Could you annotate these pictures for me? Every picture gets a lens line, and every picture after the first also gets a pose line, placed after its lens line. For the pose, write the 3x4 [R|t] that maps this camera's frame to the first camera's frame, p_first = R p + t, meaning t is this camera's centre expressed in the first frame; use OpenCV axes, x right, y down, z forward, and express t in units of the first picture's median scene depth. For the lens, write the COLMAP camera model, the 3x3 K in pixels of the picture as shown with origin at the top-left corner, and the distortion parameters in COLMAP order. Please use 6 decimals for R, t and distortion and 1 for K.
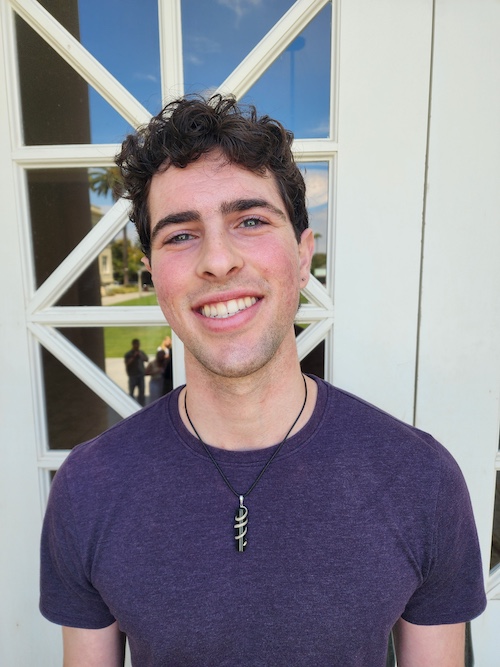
lens RADIAL K [[447.5, 0, 243.4], [0, 447.5, 330.1], [0, 0, 1]] dist [0.014922, -0.032942]
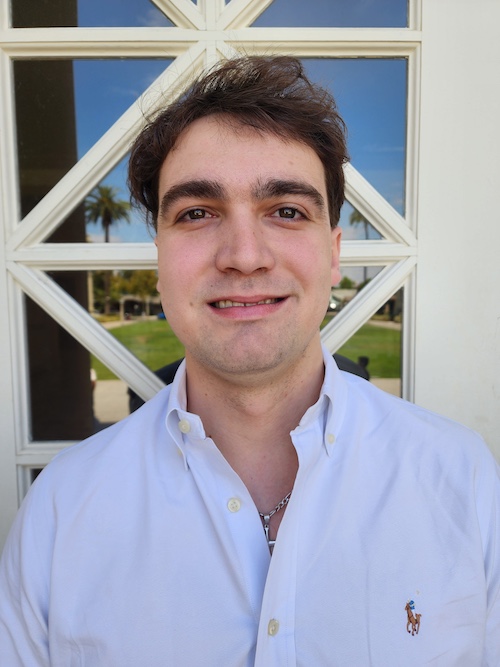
lens RADIAL K [[447.5, 0, 251.9], [0, 447.5, 327.2], [0, 0, 1]] dist [0.014922, -0.032942]
pose [[0.998353, -0.002683, 0.057311, -0.123540], [0.006528, 0.997731, -0.067004, 0.140742], [-0.057001, 0.067268, 0.996105, 0.250960]]
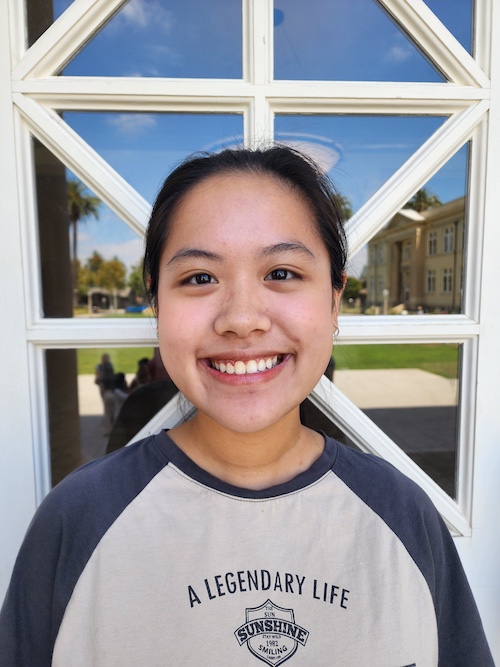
lens RADIAL K [[447.5, 0, 237.6], [0, 447.5, 339.4], [0, 0, 1]] dist [0.014922, -0.032942]
pose [[0.995522, -0.008918, 0.094110, -0.236133], [0.012081, 0.999379, -0.033090, 0.341573], [-0.093757, 0.034079, 0.995012, 0.371960]]
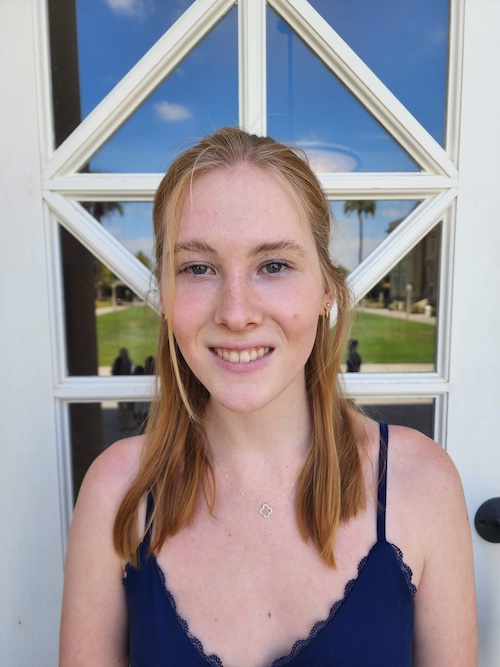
lens RADIAL K [[447.5, 0, 246.2], [0, 447.5, 334.5], [0, 0, 1]] dist [0.014922, -0.032942]
pose [[0.997995, -0.003219, 0.063218, -0.201326], [0.004909, 0.999634, -0.026592, 0.234156], [-0.063109, 0.026849, 0.997645, 0.263314]]
